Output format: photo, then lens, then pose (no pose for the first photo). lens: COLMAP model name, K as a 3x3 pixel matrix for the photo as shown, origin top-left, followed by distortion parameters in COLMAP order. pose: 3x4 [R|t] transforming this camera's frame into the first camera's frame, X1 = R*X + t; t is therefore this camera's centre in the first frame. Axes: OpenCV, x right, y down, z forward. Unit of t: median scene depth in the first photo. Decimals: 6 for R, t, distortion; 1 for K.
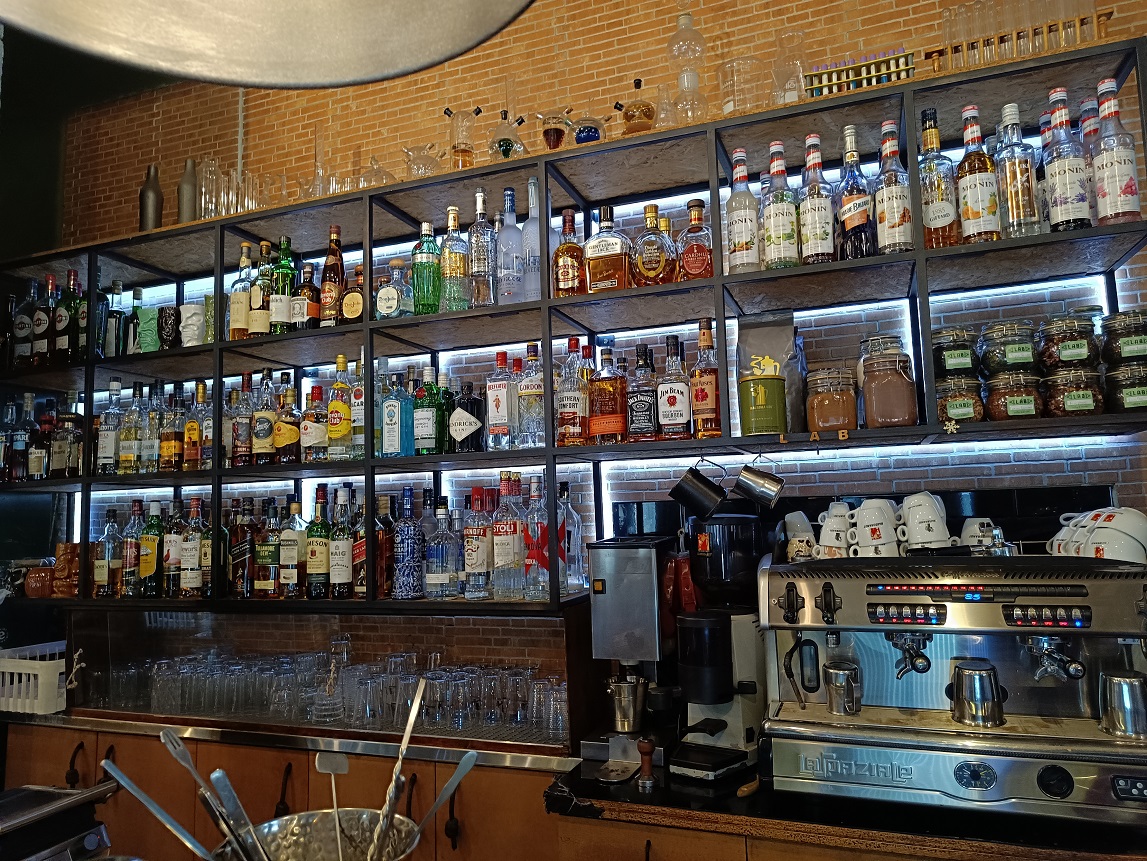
lens RADIAL K [[803.1, 0, 567.9], [0, 803.1, 430.0], [0, 0, 1]] dist [0.003778, -0.004332]
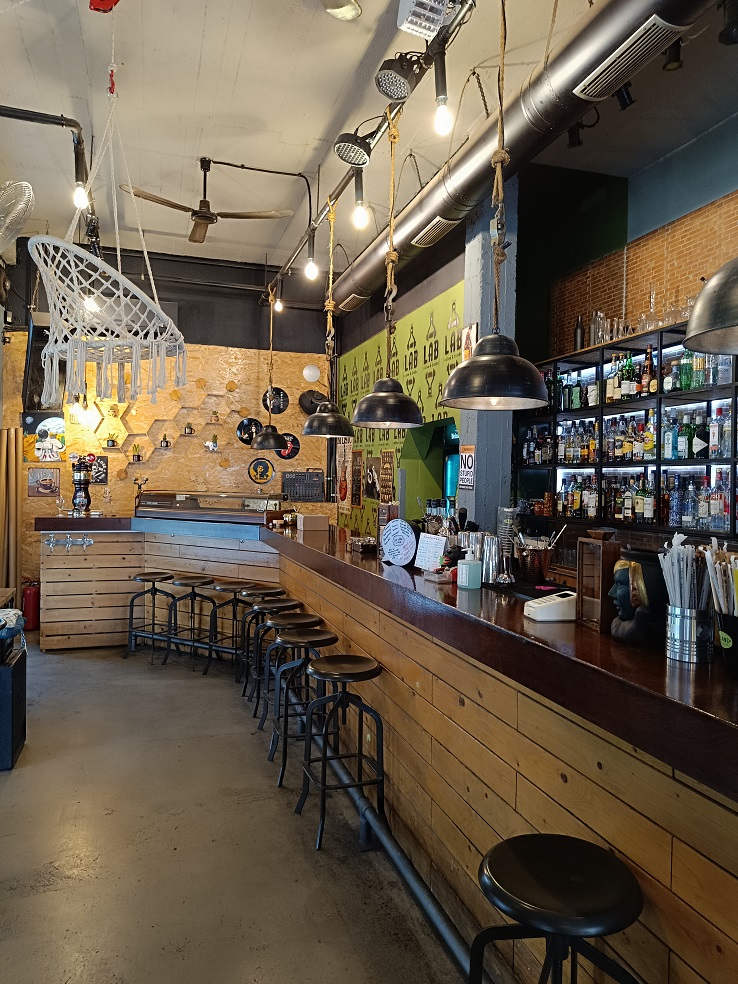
lens RADIAL K [[689.0, 0, 362.9], [0, 689.0, 486.9], [0, 0, 1]] dist [0.003778, -0.004332]
pose [[0.620130, 0.046607, -0.783113, 0.660895], [0.048692, 0.994022, 0.097717, -0.104476], [0.782987, -0.098729, 0.614154, -0.696049]]
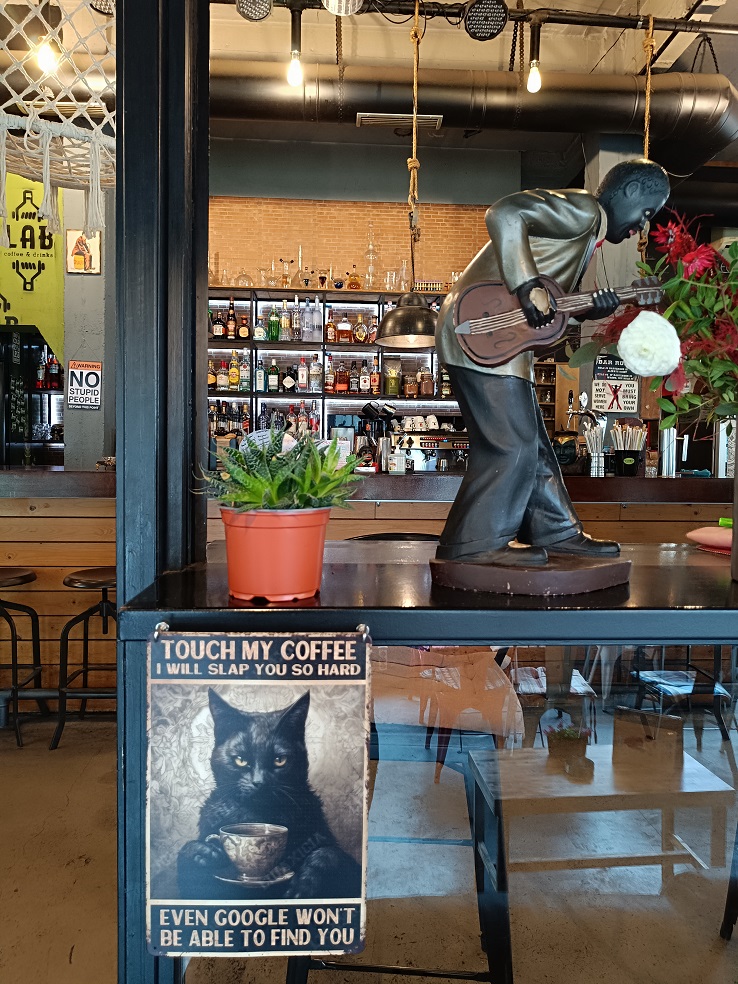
lens RADIAL K [[689.0, 0, 369.5], [0, 689.0, 491.7], [0, 0, 1]] dist [0.003778, -0.004332]
pose [[0.911579, 0.018703, 0.410699, -0.793792], [-0.084889, 0.986000, 0.143517, 0.001007], [-0.402266, -0.165691, 0.900405, -1.260876]]
